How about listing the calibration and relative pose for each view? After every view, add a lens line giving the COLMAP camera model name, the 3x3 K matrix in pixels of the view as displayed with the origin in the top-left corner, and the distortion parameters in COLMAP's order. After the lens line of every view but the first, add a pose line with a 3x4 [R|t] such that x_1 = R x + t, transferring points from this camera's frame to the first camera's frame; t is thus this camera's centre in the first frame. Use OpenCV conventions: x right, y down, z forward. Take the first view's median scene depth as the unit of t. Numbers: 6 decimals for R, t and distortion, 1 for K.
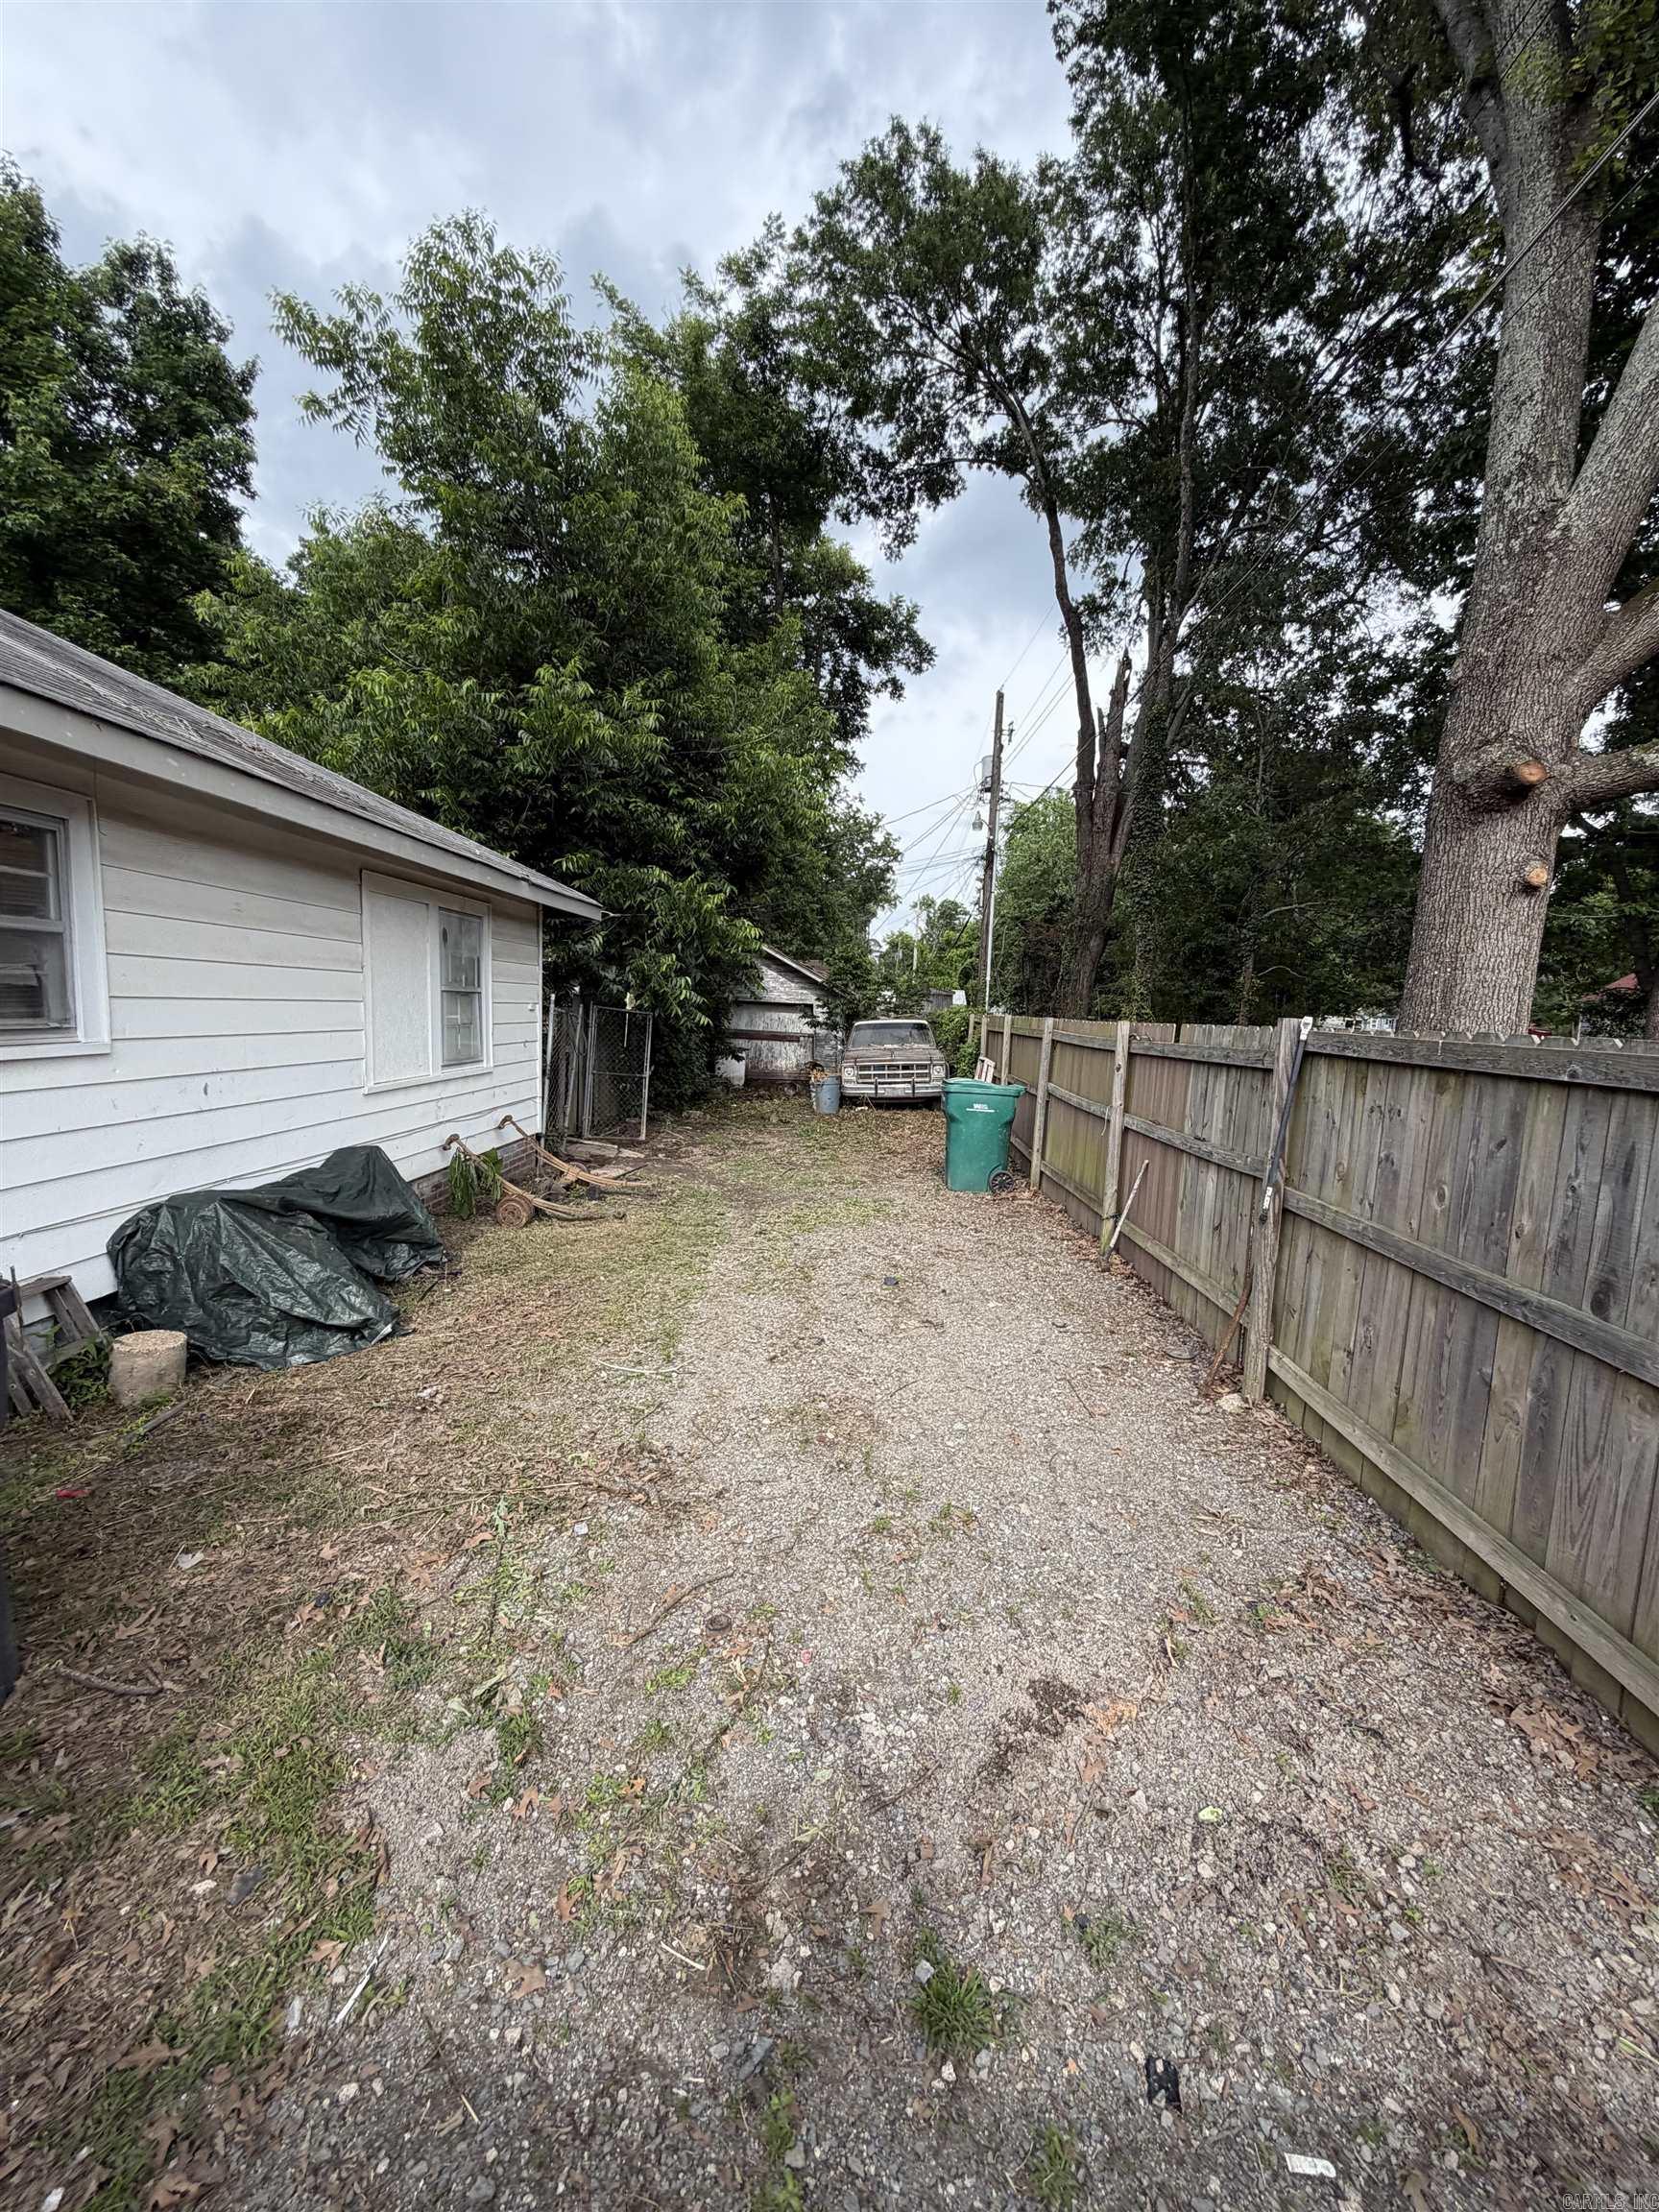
lens RADIAL K [[886.0, 0, 827.7], [0, 886.0, 1092.9], [0, 0, 1]] dist [0.004319, 0.000111]
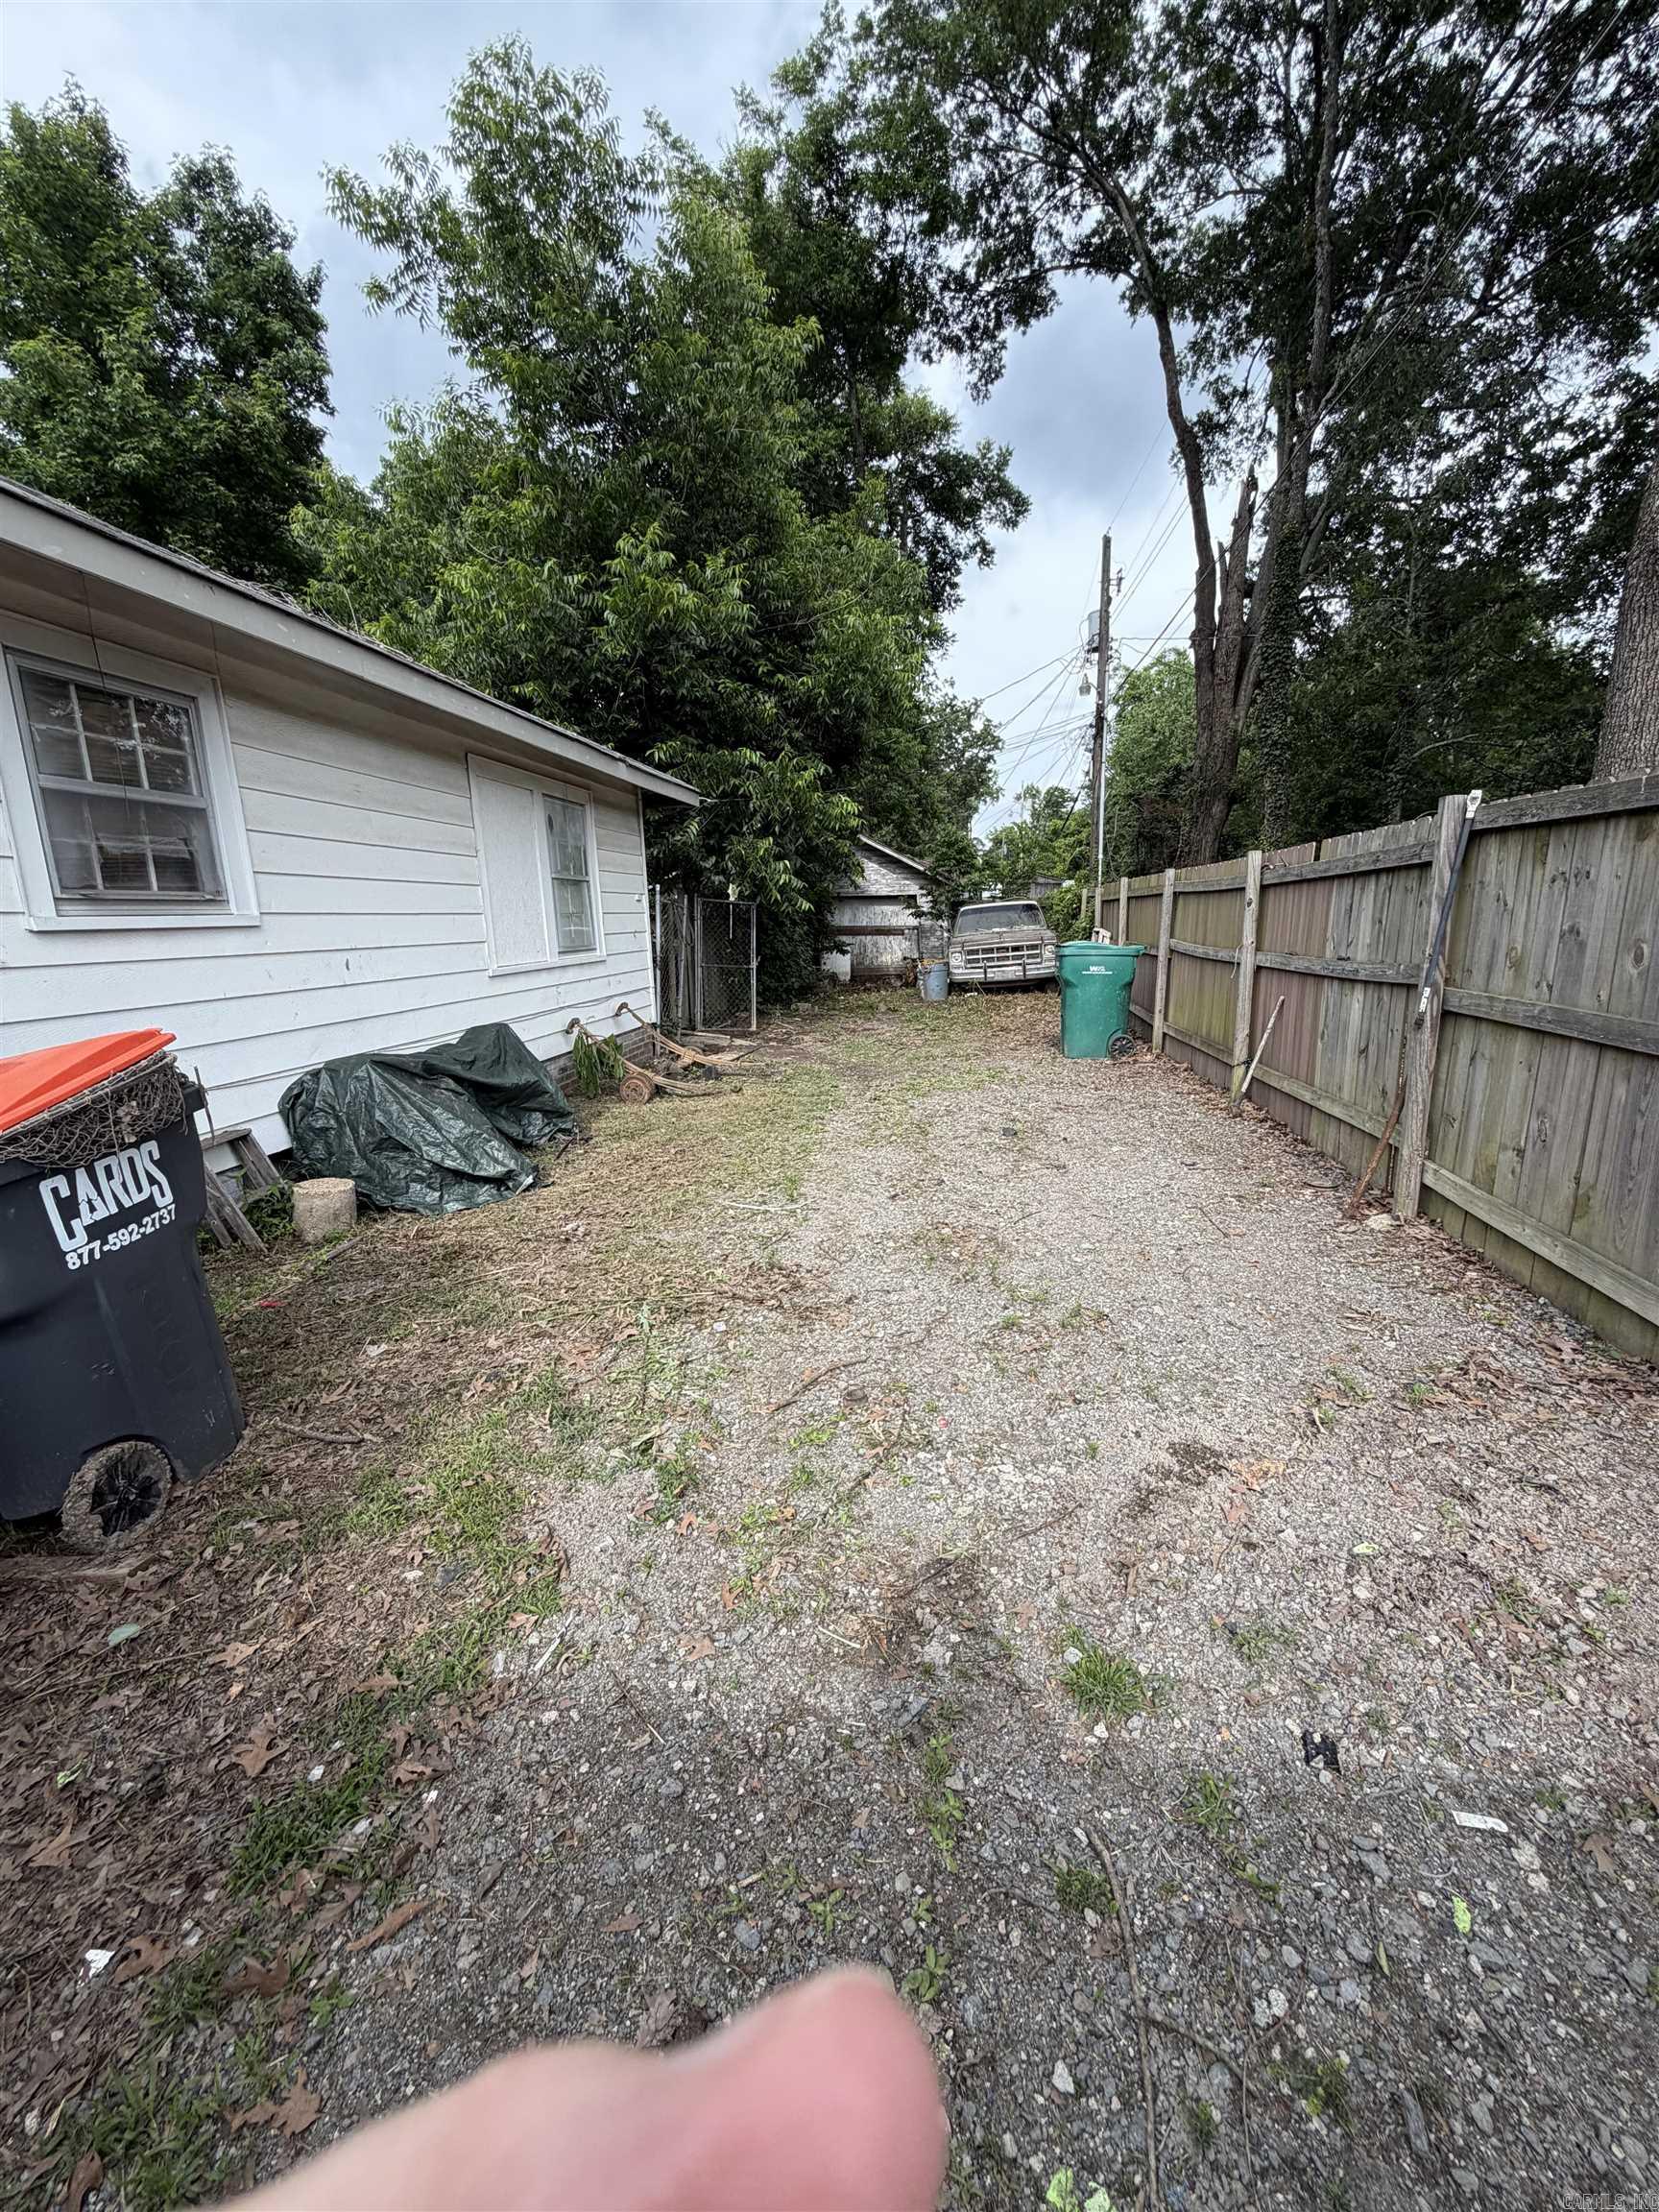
lens RADIAL K [[886.0, 0, 827.6], [0, 886.0, 1092.6], [0, 0, 1]] dist [0.004319, 0.000111]
pose [[0.991286, -0.043139, -0.124460, -0.002916], [0.055161, 0.993965, 0.094824, 0.039899], [0.119619, -0.100863, 0.987683, 0.002936]]
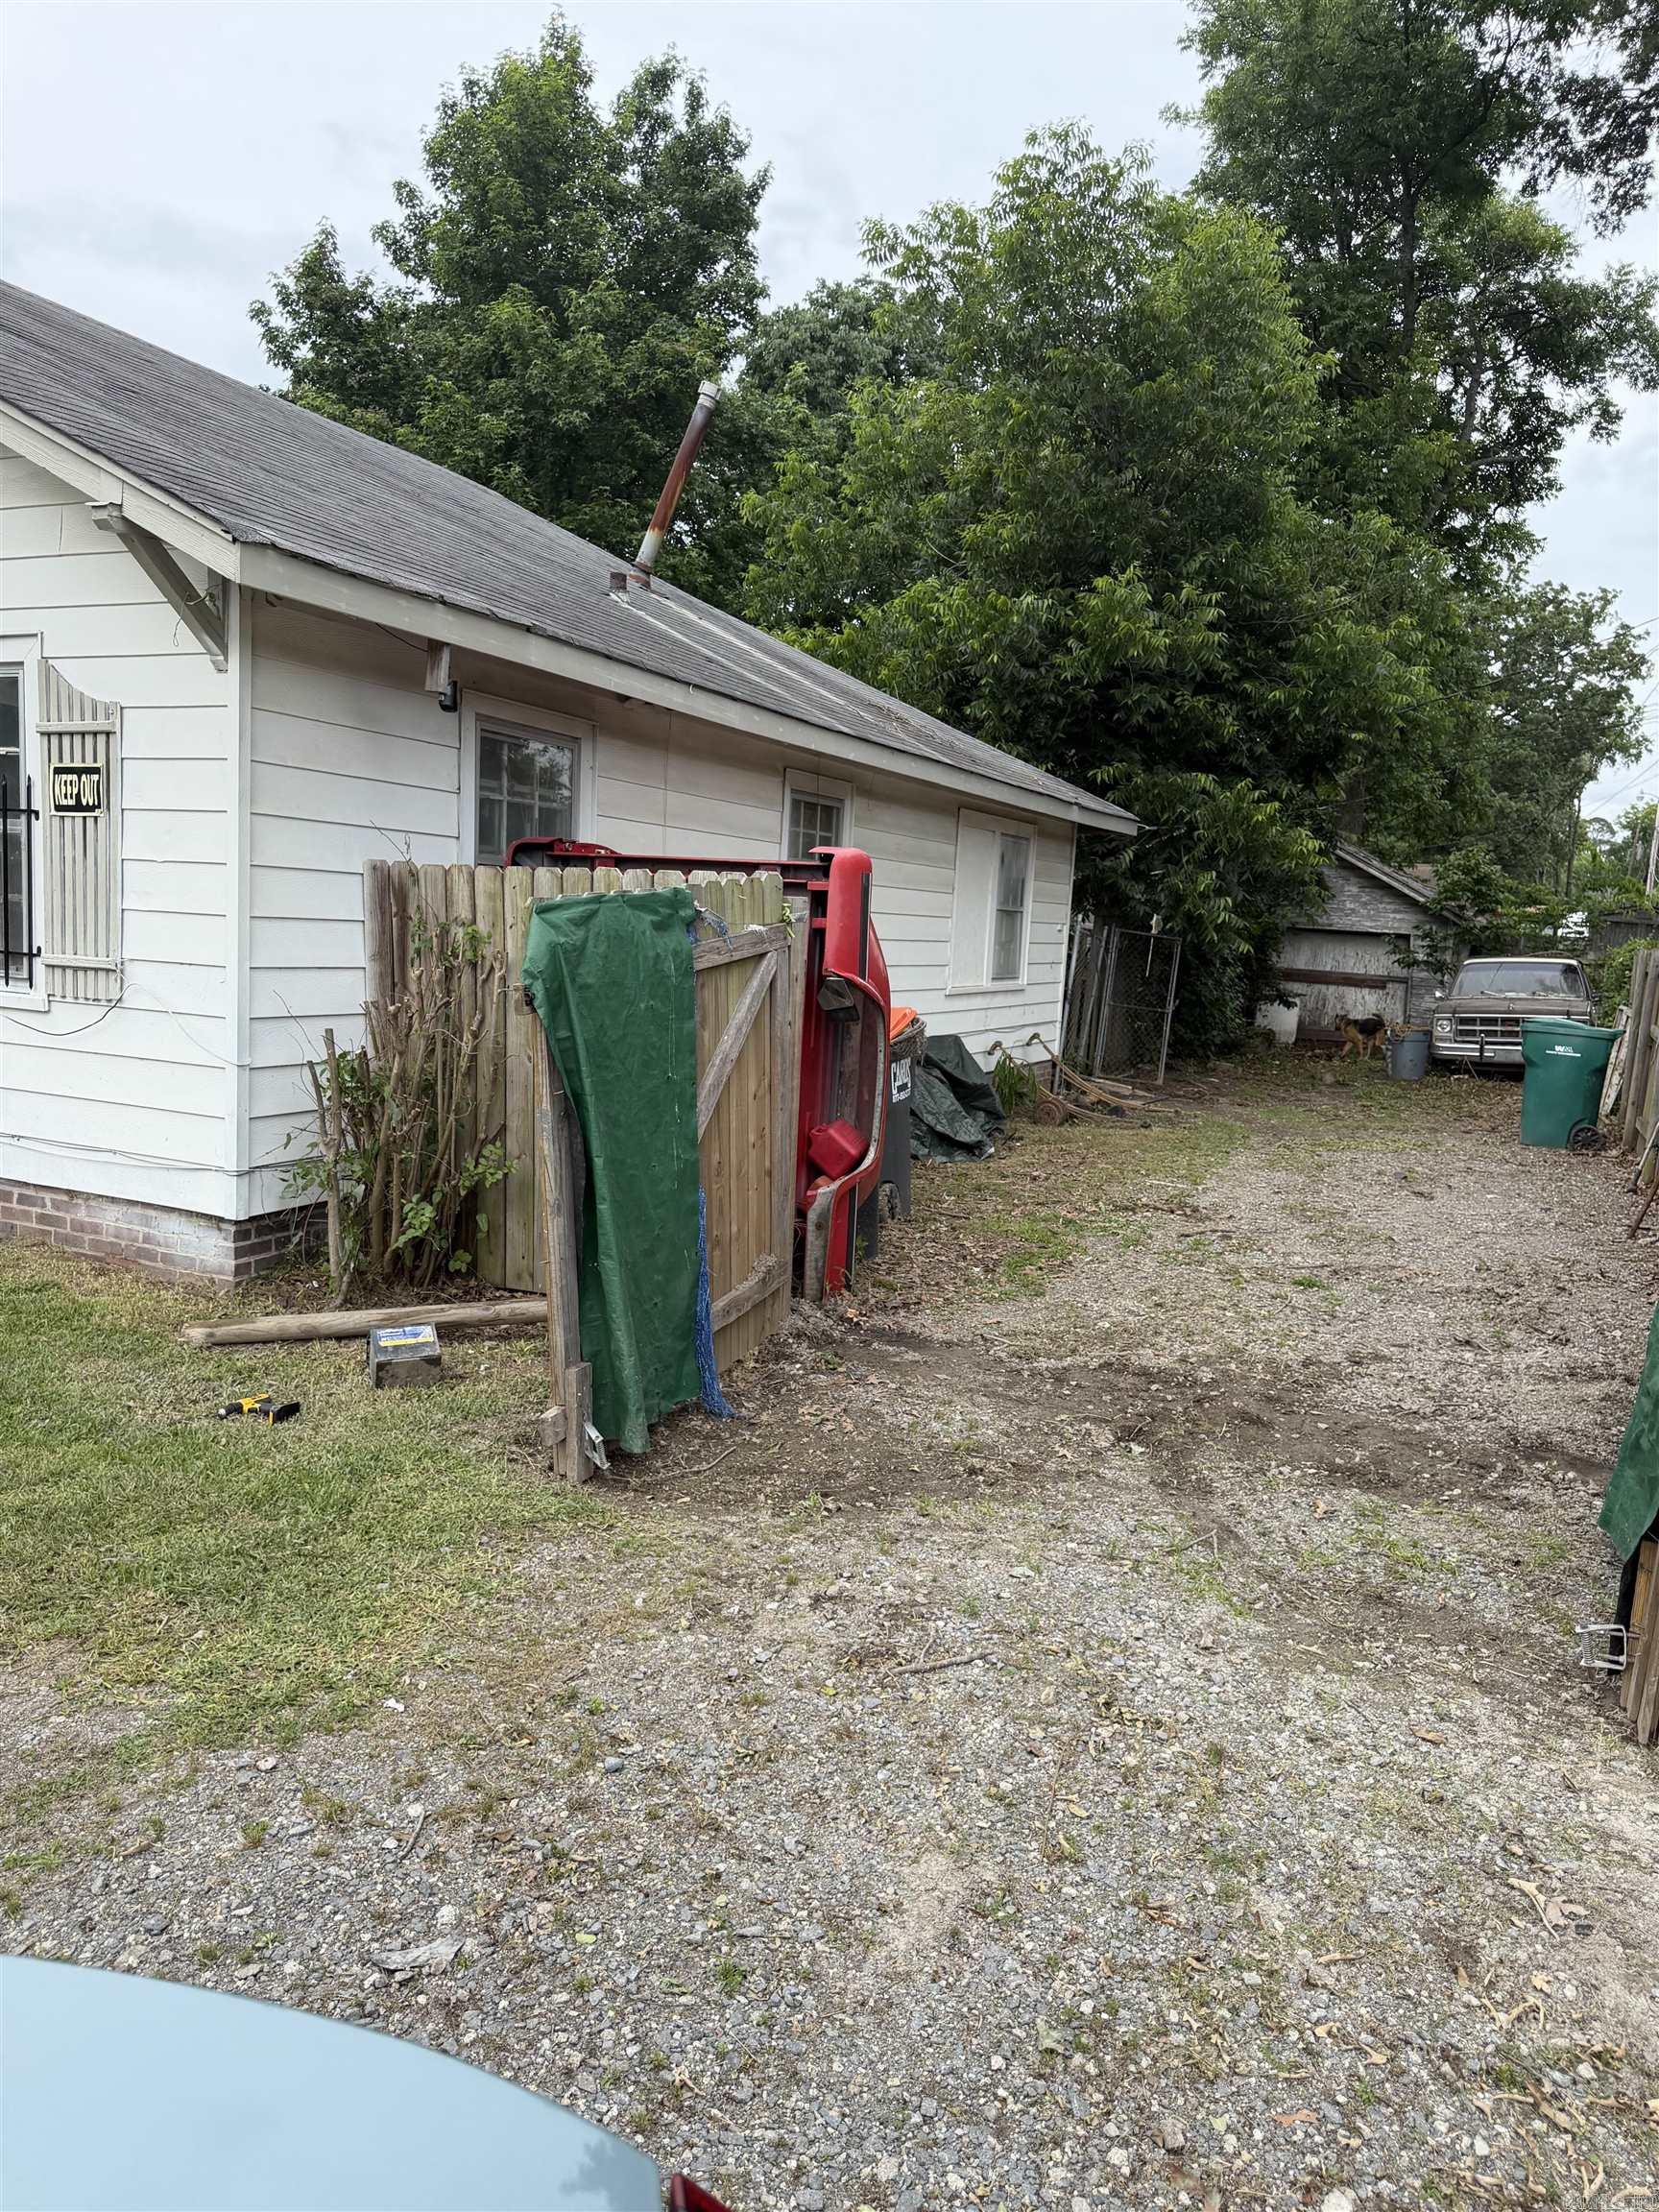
lens RADIAL K [[1565.2, 0, 808.5], [0, 1565.2, 1151.5], [0, 0, 1]] dist [0.038844, -0.028834]
pose [[0.916948, 0.073112, -0.392252, 0.102363], [-0.059152, 0.997115, 0.047576, 0.081747], [0.394598, -0.020423, 0.918627, -0.680418]]
